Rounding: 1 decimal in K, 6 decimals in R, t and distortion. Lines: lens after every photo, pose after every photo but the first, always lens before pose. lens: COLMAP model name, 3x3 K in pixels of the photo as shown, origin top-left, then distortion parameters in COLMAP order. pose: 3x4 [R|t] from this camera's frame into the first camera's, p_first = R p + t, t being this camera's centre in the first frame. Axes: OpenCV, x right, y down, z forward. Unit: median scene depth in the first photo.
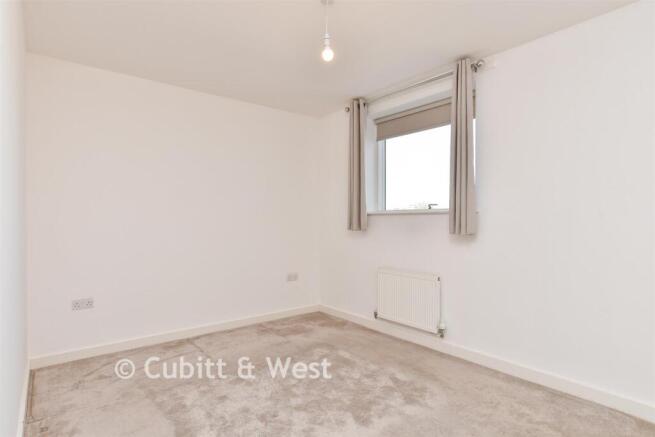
lens RADIAL K [[360.0, 0, 327.0], [0, 360.0, 219.1], [0, 0, 1]] dist [0.008602, 0.000635]
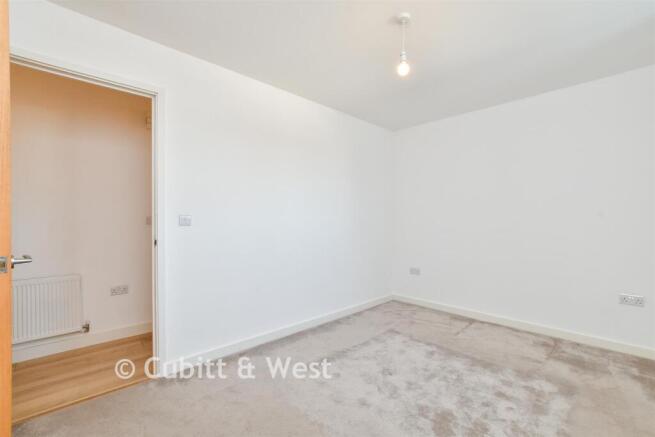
lens RADIAL K [[290.4, 0, 327.1], [0, 290.4, 217.8], [0, 0, 1]] dist [0.000340, 0.000033]
pose [[0.101097, -0.002084, -0.994874, 0.487308], [-0.001141, 0.999997, -0.002211, -0.003593], [0.994876, 0.001359, 0.101094, 0.383404]]
